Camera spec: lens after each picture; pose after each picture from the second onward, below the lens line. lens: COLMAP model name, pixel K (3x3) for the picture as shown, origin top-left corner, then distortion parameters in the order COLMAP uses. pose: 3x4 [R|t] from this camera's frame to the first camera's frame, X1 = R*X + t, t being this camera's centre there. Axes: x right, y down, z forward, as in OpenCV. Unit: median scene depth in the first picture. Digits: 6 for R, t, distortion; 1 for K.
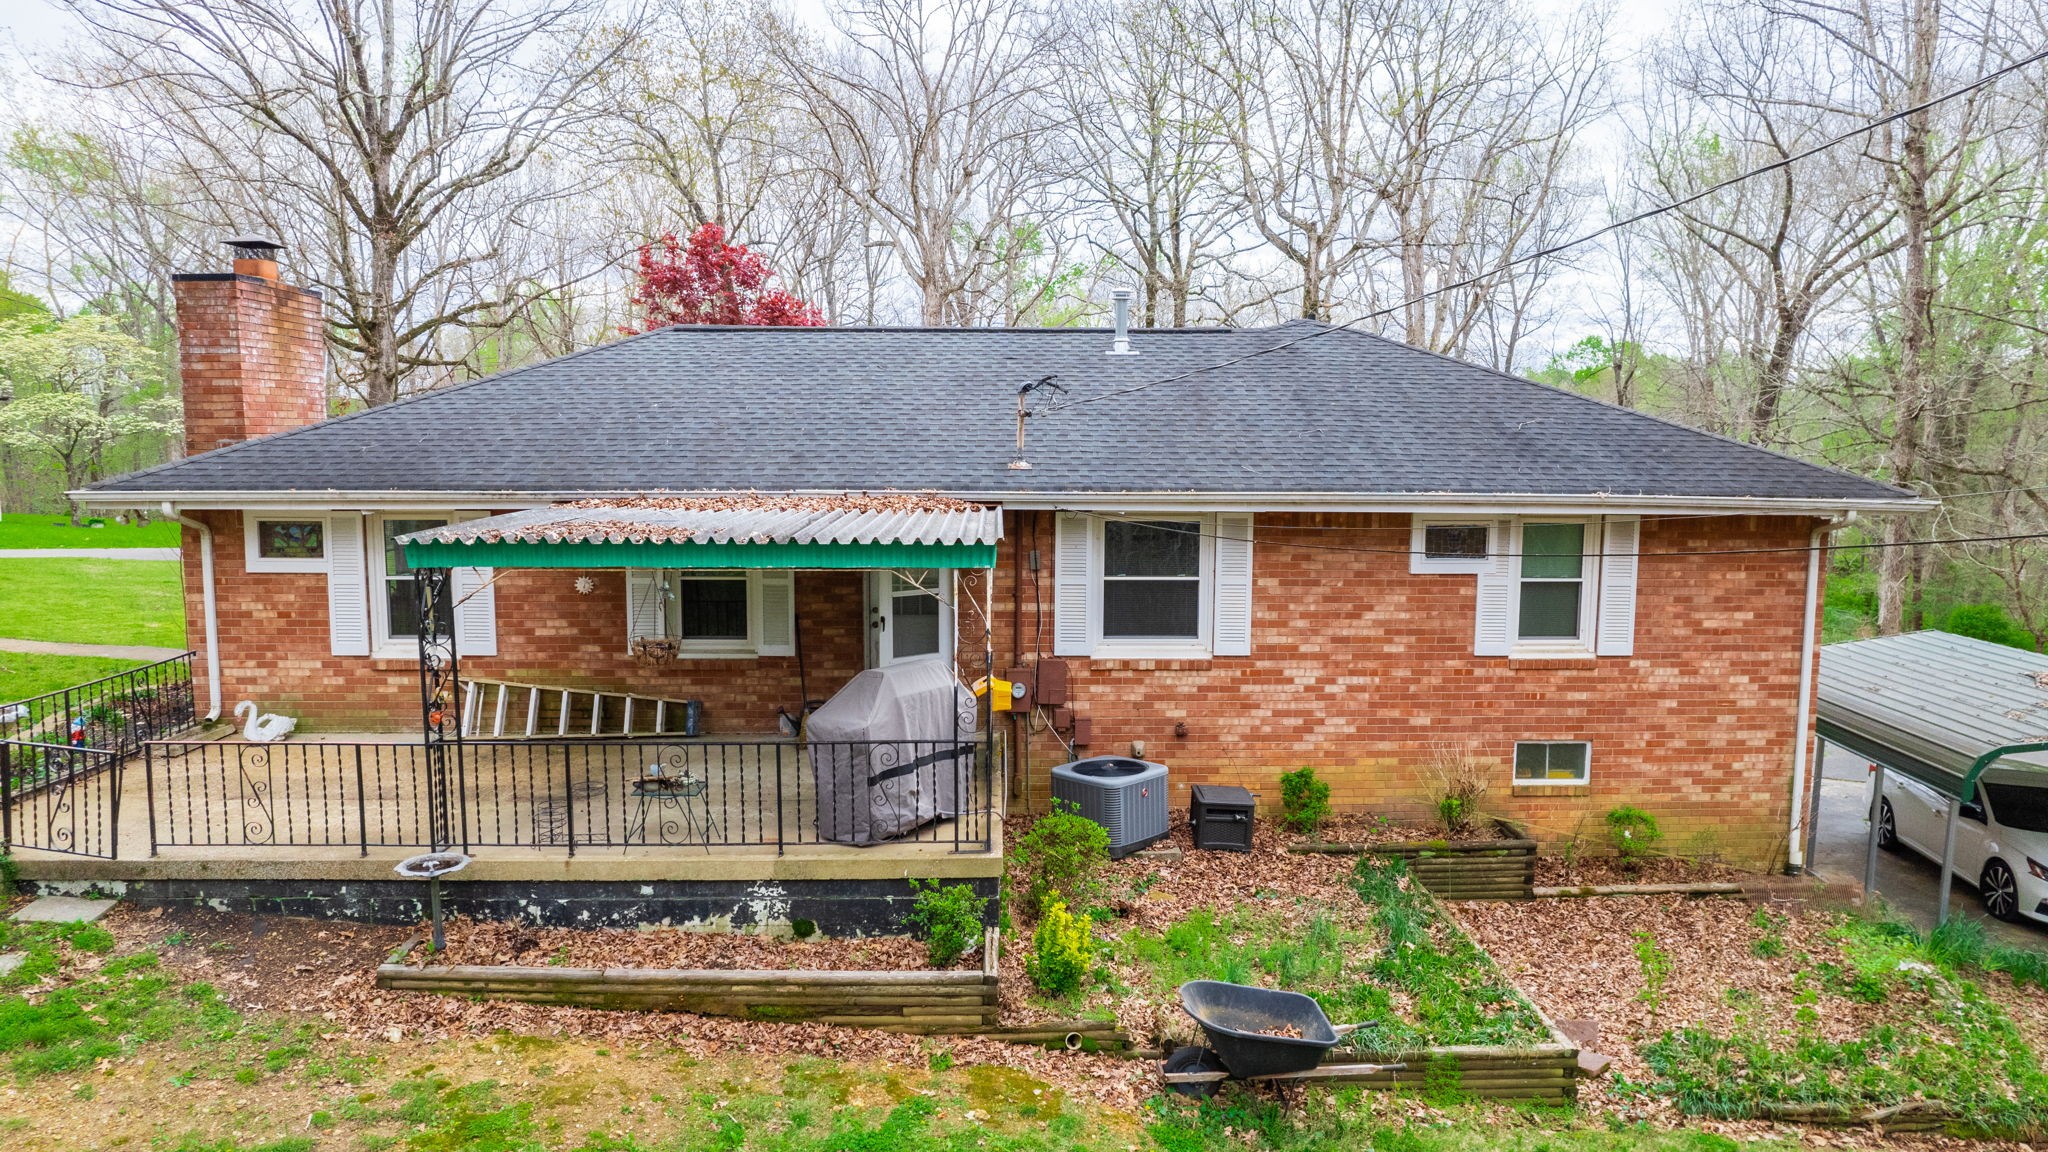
lens RADIAL K [[1312.4, 0, 1025.7], [0, 1312.4, 578.1], [0, 0, 1]] dist [-0.059281, 0.026600]
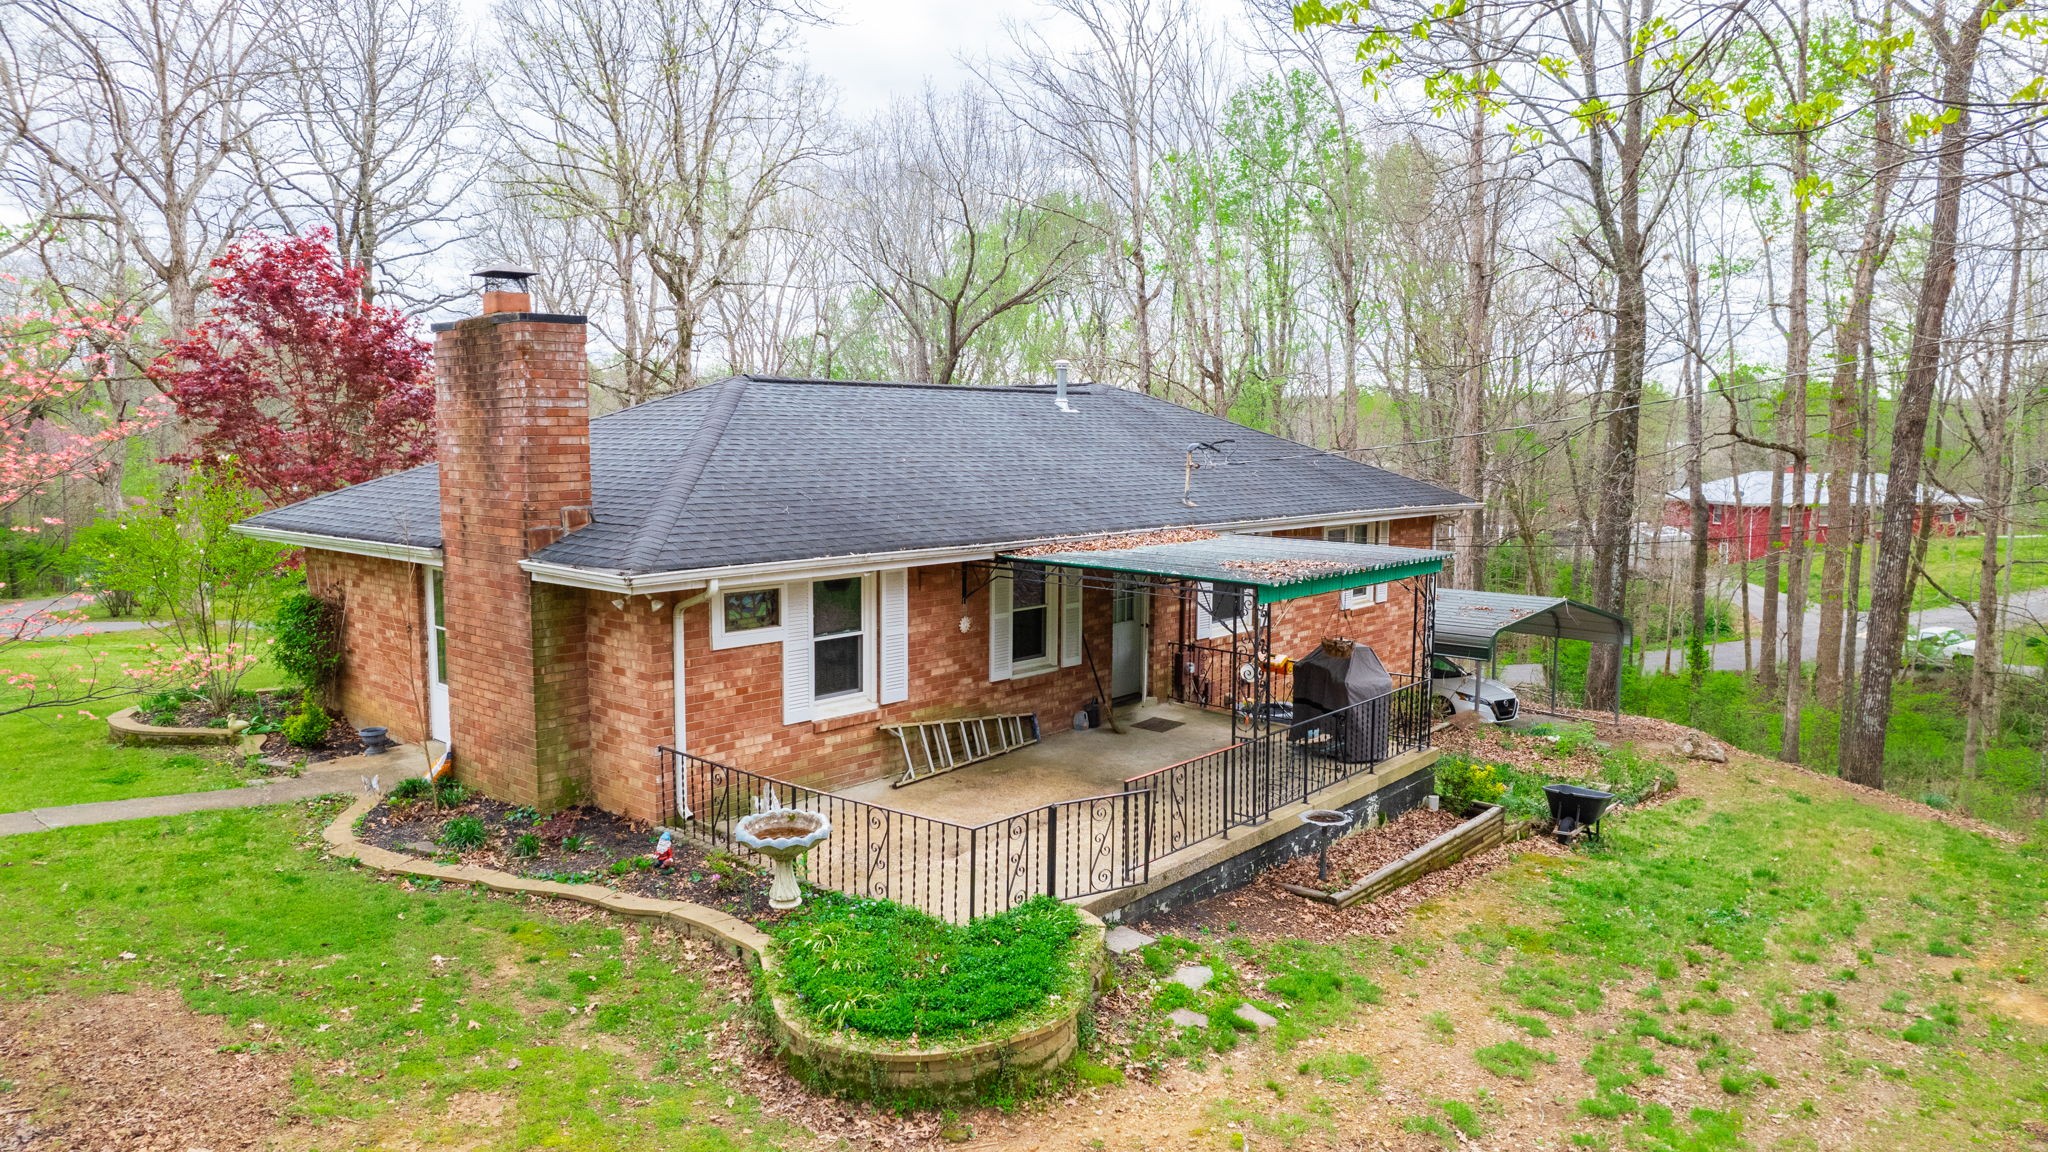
lens RADIAL K [[1312.4, 0, 1031.0], [0, 1312.4, 578.2], [0, 0, 1]] dist [-0.059281, 0.026600]
pose [[0.671208, -0.080729, 0.736860, -1.107678], [0.077967, 0.996227, 0.038124, -0.071978], [-0.737157, 0.031861, 0.674970, 0.192662]]
